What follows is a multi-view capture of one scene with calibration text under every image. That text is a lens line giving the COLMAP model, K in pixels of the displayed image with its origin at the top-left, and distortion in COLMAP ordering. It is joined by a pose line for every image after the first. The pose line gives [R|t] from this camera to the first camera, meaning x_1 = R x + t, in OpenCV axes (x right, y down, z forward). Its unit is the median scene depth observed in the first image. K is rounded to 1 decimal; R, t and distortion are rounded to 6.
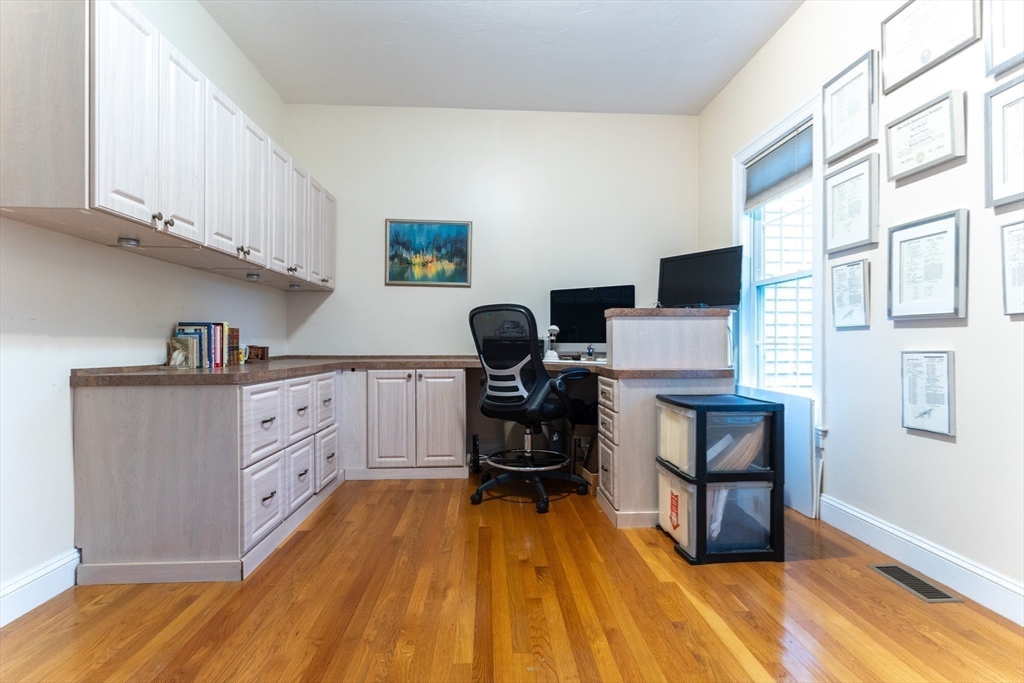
lens RADIAL K [[493.2, 0, 508.2], [0, 493.2, 341.3], [0, 0, 1]] dist [0.003218, -0.001204]
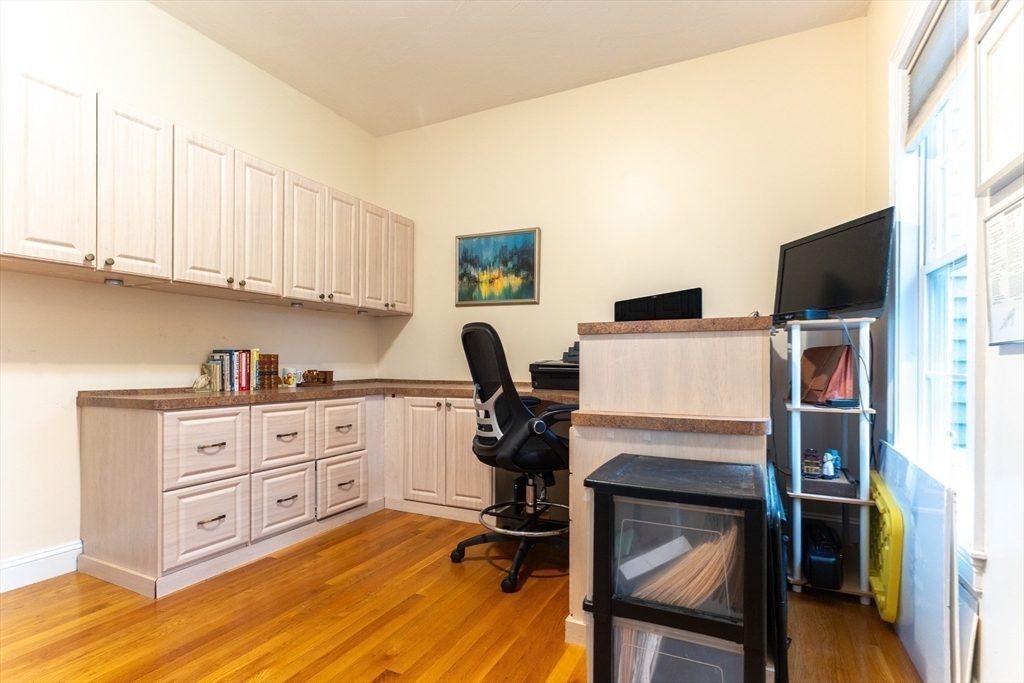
lens RADIAL K [[493.2, 0, 516.9], [0, 493.2, 361.2], [0, 0, 1]] dist [0.003218, -0.001204]
pose [[0.873877, 0.001037, -0.486146, 0.445627], [-0.001093, 0.999999, 0.000169, -0.012617], [0.486146, 0.000383, 0.873877, 0.324970]]
